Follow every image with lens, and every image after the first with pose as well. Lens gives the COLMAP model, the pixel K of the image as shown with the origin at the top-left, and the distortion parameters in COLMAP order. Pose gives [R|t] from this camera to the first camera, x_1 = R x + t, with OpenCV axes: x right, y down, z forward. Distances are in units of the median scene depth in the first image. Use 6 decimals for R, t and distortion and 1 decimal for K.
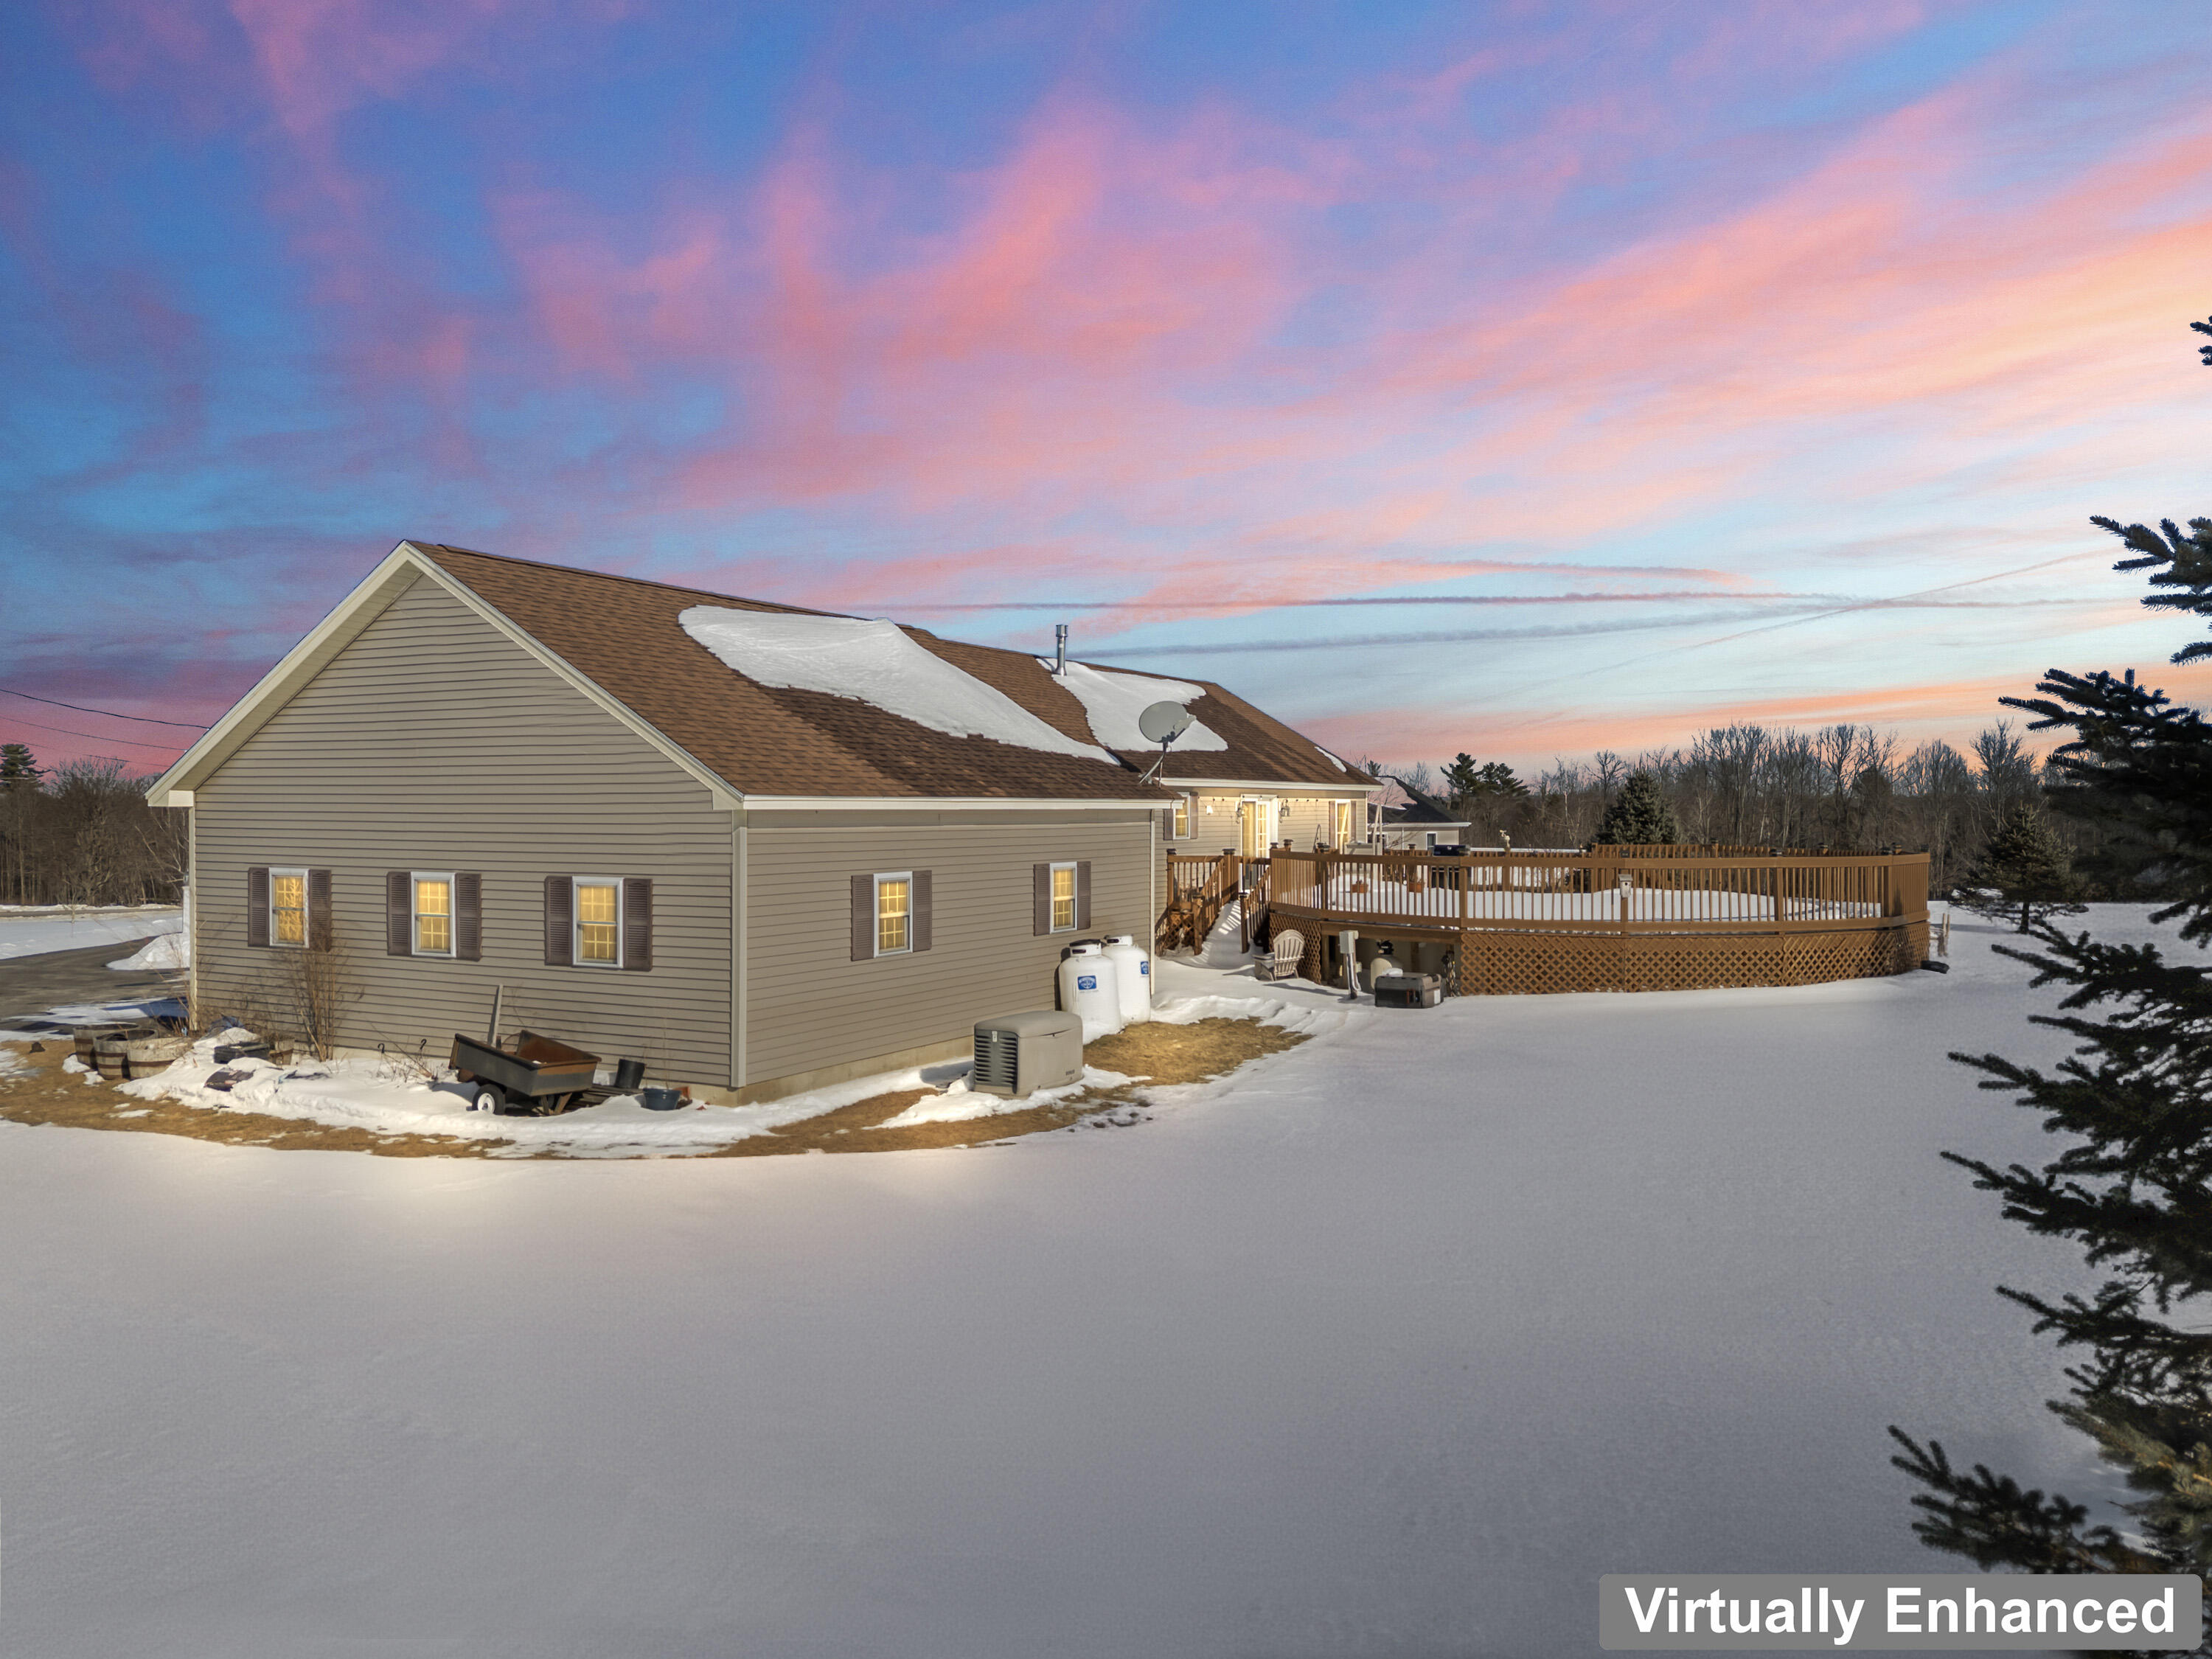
lens RADIAL K [[1598.0, 0, 1116.0], [0, 1598.0, 841.2], [0, 0, 1]] dist [0.084825, -0.080698]
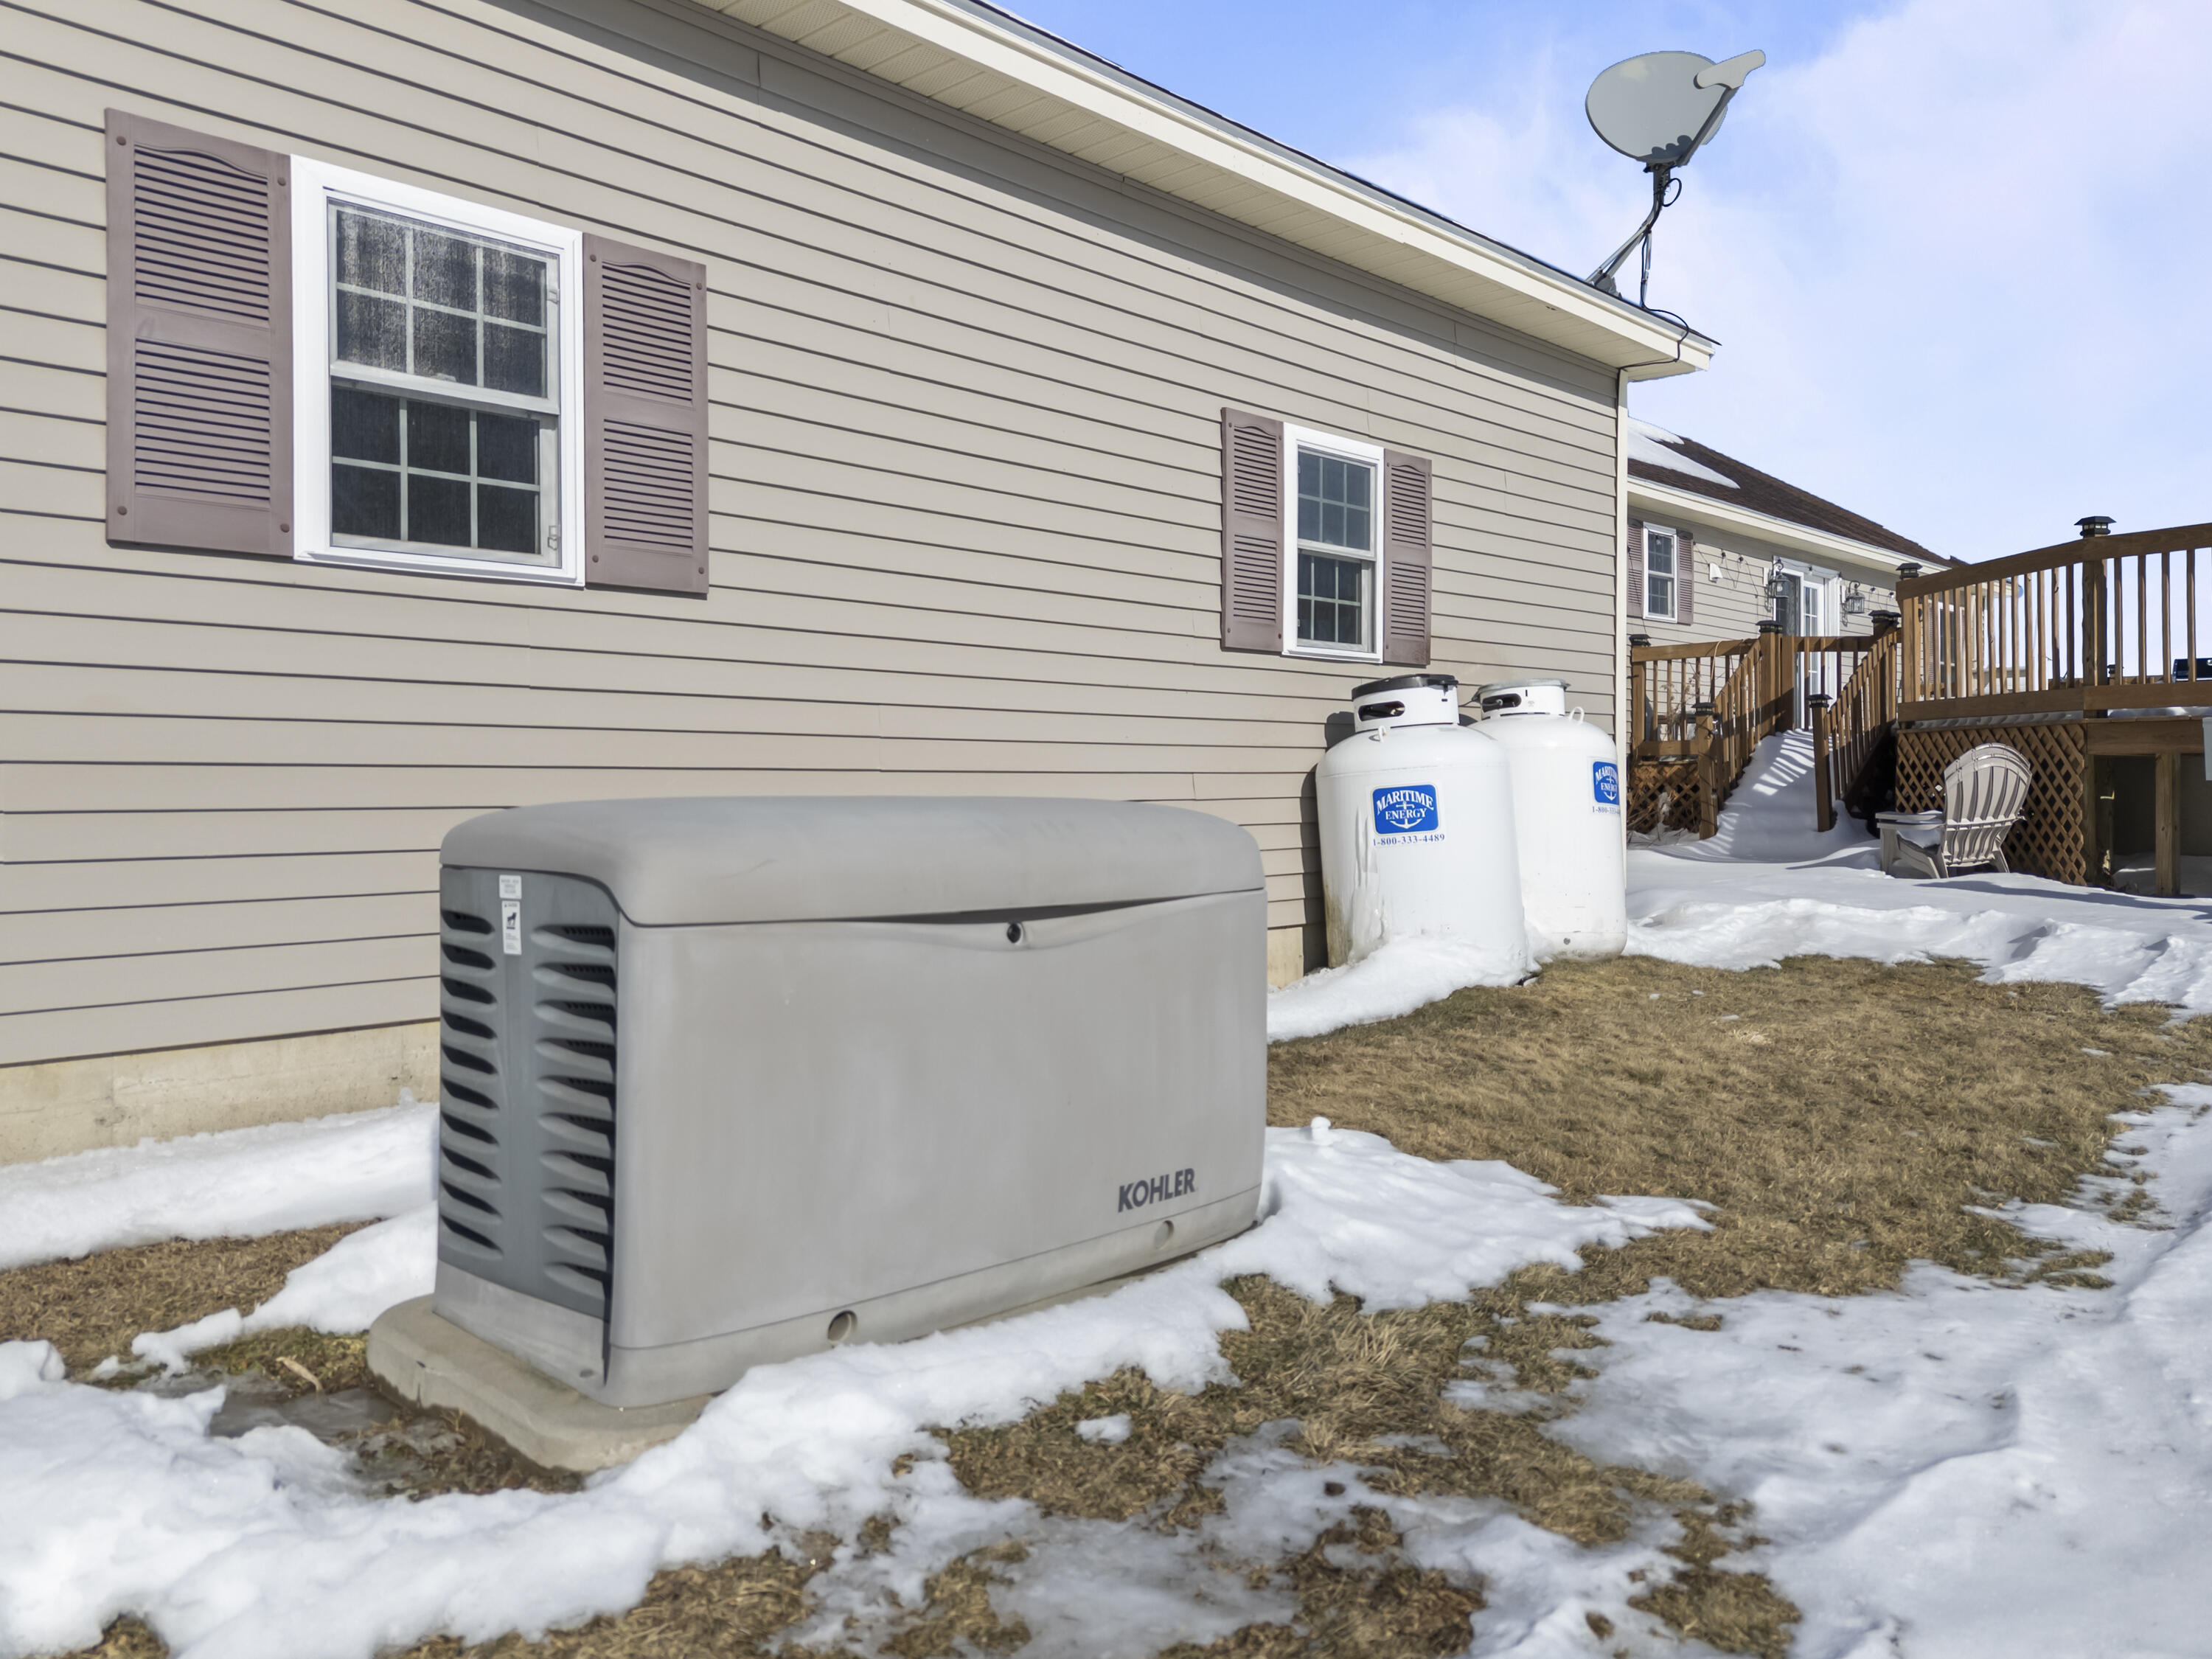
lens RADIAL K [[1396.0, 0, 1106.0], [0, 1396.0, 829.5], [0, 0, 1]] dist [-0.000489, -0.000097]
pose [[0.956141, -0.001667, -0.292902, 0.004036], [-0.001075, 0.999957, -0.009202, 0.086616], [0.292904, 0.009114, 0.956098, 0.676222]]
